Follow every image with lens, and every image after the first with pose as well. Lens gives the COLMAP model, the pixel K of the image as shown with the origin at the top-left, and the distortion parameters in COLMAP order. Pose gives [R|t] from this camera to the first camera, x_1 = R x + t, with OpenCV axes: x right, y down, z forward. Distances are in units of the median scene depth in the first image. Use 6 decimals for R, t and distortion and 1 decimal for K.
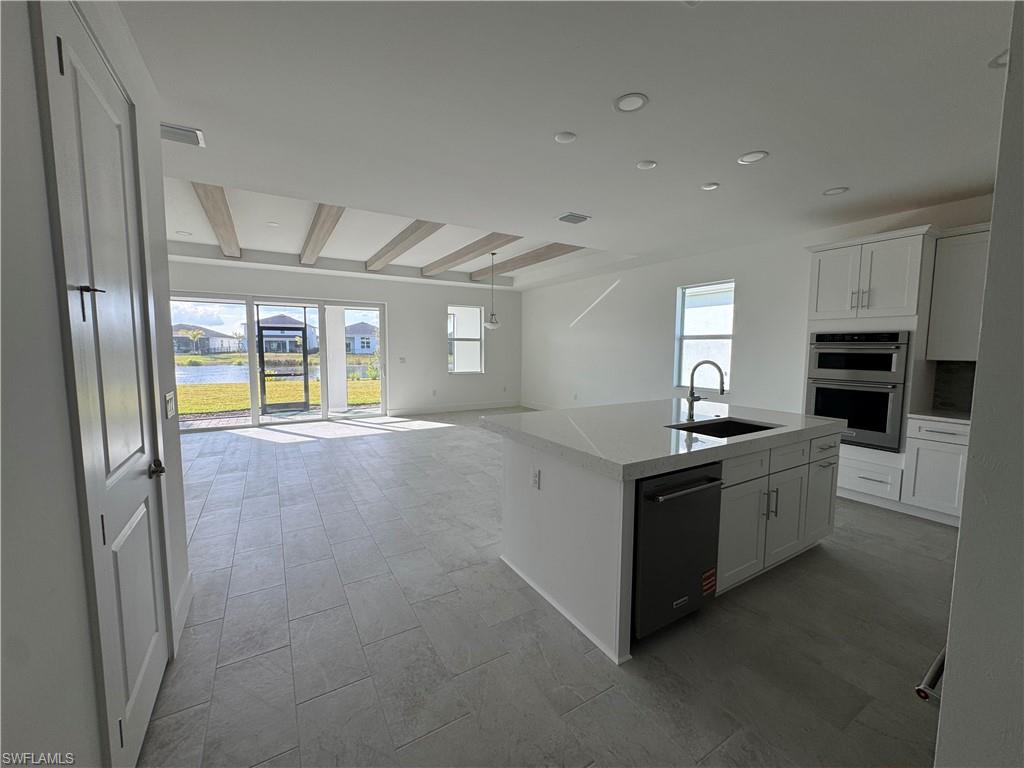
lens RADIAL K [[409.6, 0, 512.9], [0, 409.6, 381.5], [0, 0, 1]] dist [-0.002440, -0.000046]
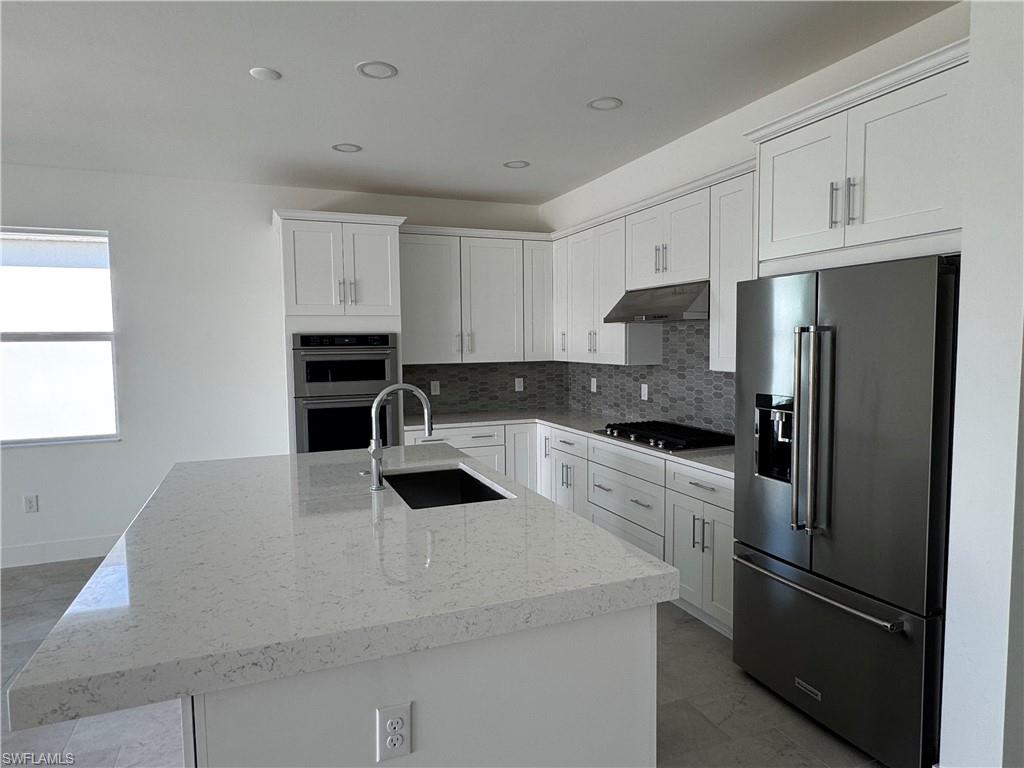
lens RADIAL K [[625.1, 0, 512.0], [0, 625.1, 384.0], [0, 0, 1]] dist [-0.004133, -0.000470]
pose [[0.162411, -0.076142, 0.983781, -0.275791], [0.095357, 0.993563, 0.061157, -0.062426], [-0.982105, 0.083878, 0.168626, 0.456134]]
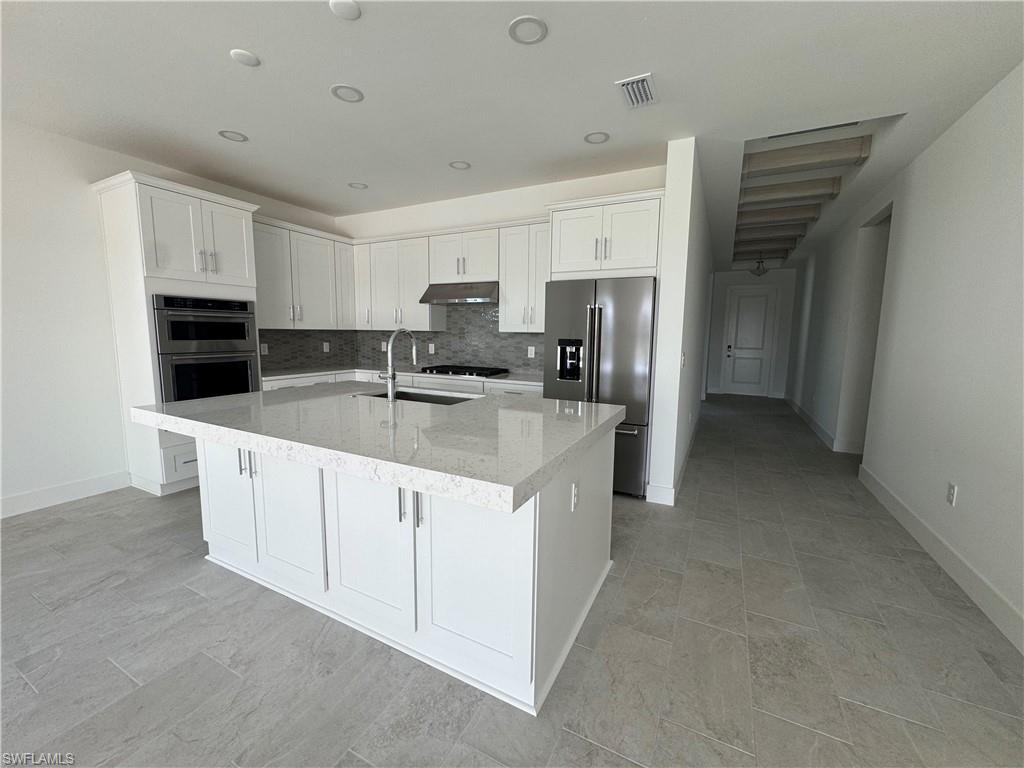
lens RADIAL K [[409.6, 0, 512.9], [0, 409.6, 381.5], [0, 0, 1]] dist [-0.002440, -0.000046]
pose [[-0.526097, -0.114107, 0.842735, -0.277023], [0.056059, 0.984149, 0.168250, -0.049865], [-0.848575, 0.135759, -0.511361, 0.848901]]
